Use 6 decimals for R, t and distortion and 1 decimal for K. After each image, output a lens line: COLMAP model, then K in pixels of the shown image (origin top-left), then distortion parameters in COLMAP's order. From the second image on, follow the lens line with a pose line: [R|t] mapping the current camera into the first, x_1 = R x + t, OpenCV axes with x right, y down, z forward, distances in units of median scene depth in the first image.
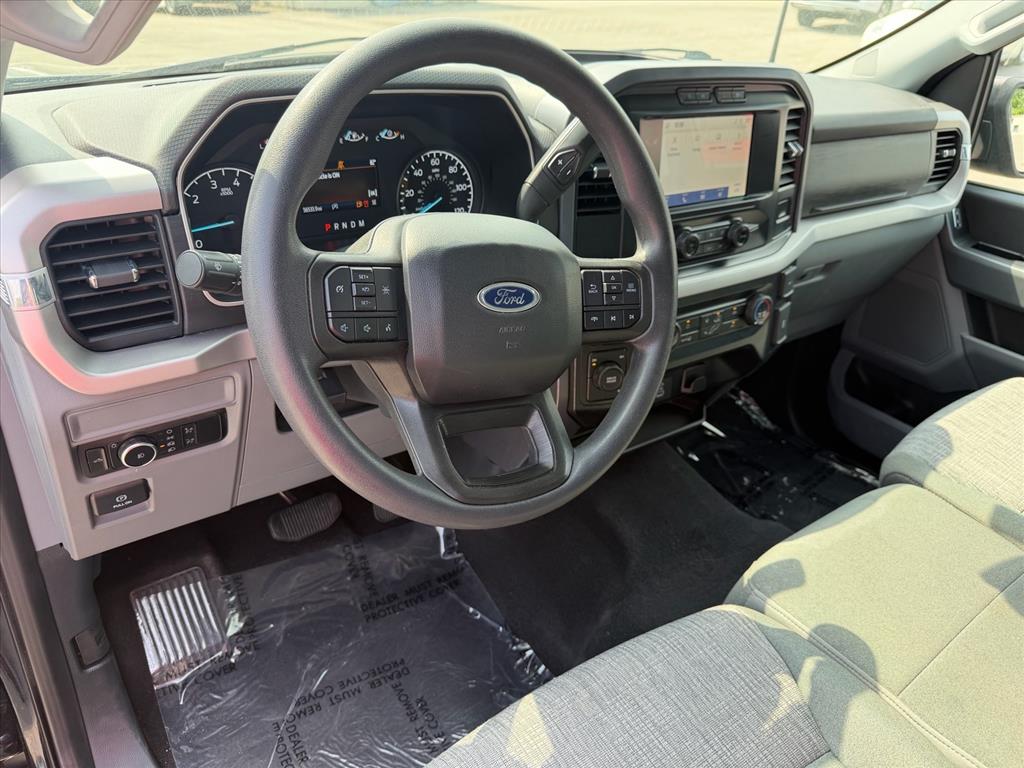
lens RADIAL K [[725.8, 0, 507.4], [0, 725.8, 406.5], [0, 0, 1]] dist [0.033629, -0.051930]
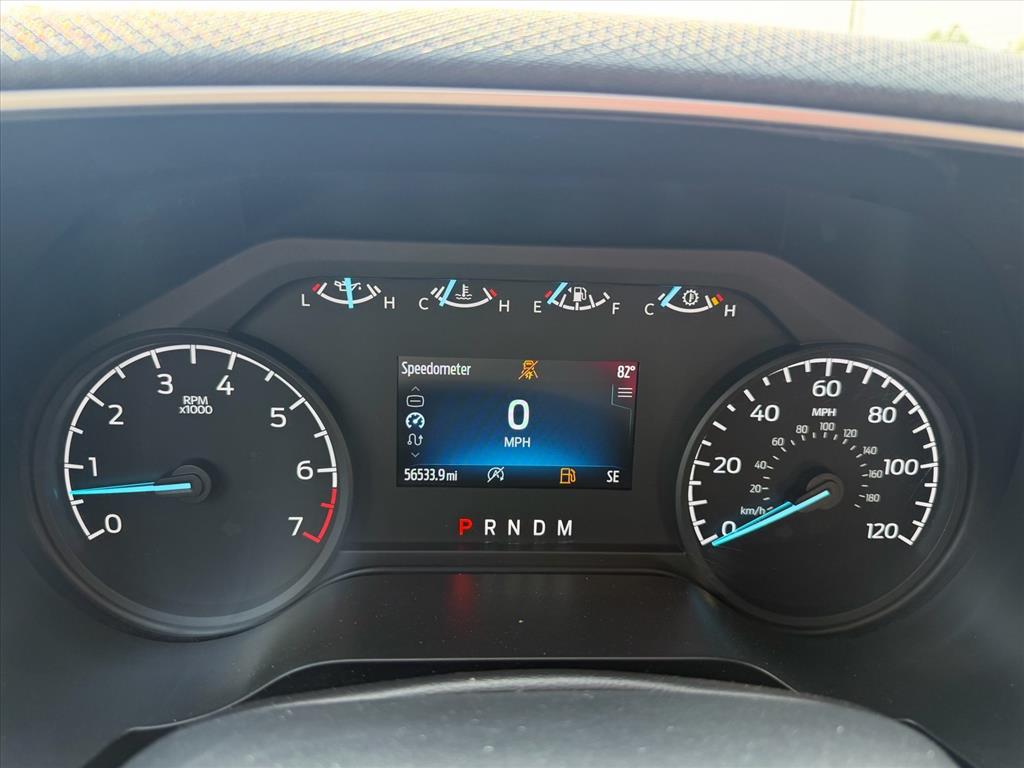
lens RADIAL K [[725.8, 0, 492.6], [0, 725.8, 382.8], [0, 0, 1]] dist [0.033629, -0.051930]
pose [[0.840017, 0.135527, -0.525361, -0.049692], [-0.262126, 0.949169, -0.174266, -0.227312], [0.475038, 0.284098, 0.832843, 0.613616]]
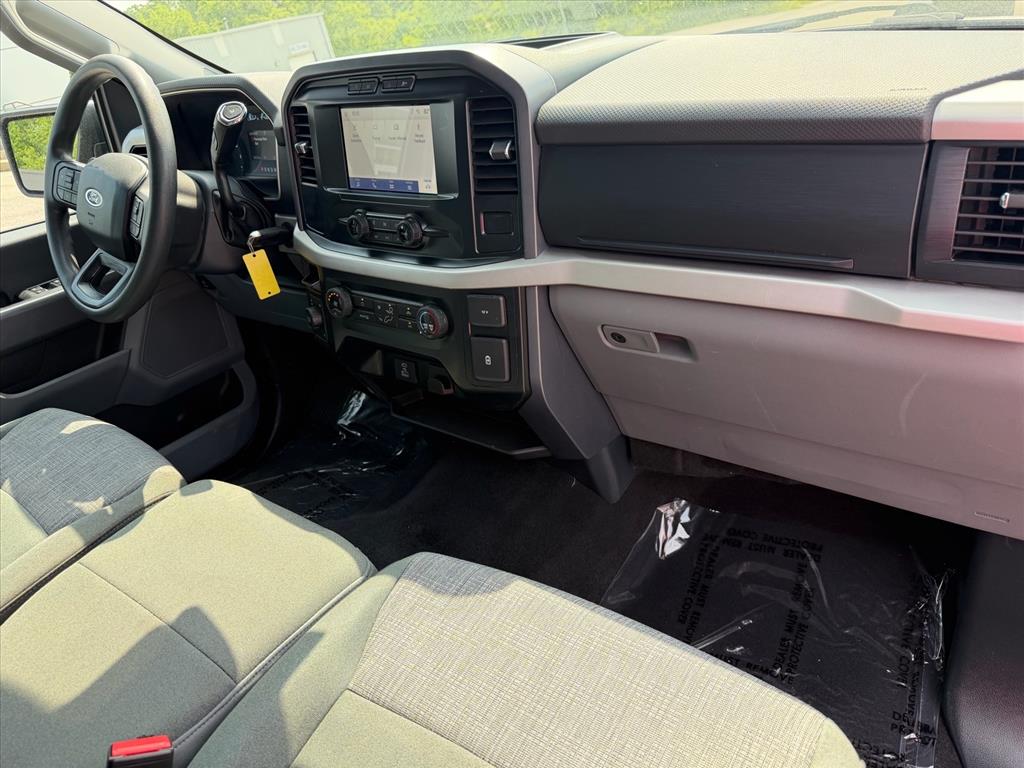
lens RADIAL K [[725.8, 0, 504.0], [0, 725.8, 394.8], [0, 0, 1]] dist [0.033629, -0.051930]
pose [[0.256307, 0.377774, -0.889715, 1.418416], [-0.353304, 0.893387, 0.277554, -0.392998], [0.899713, 0.243201, 0.362451, 0.912324]]
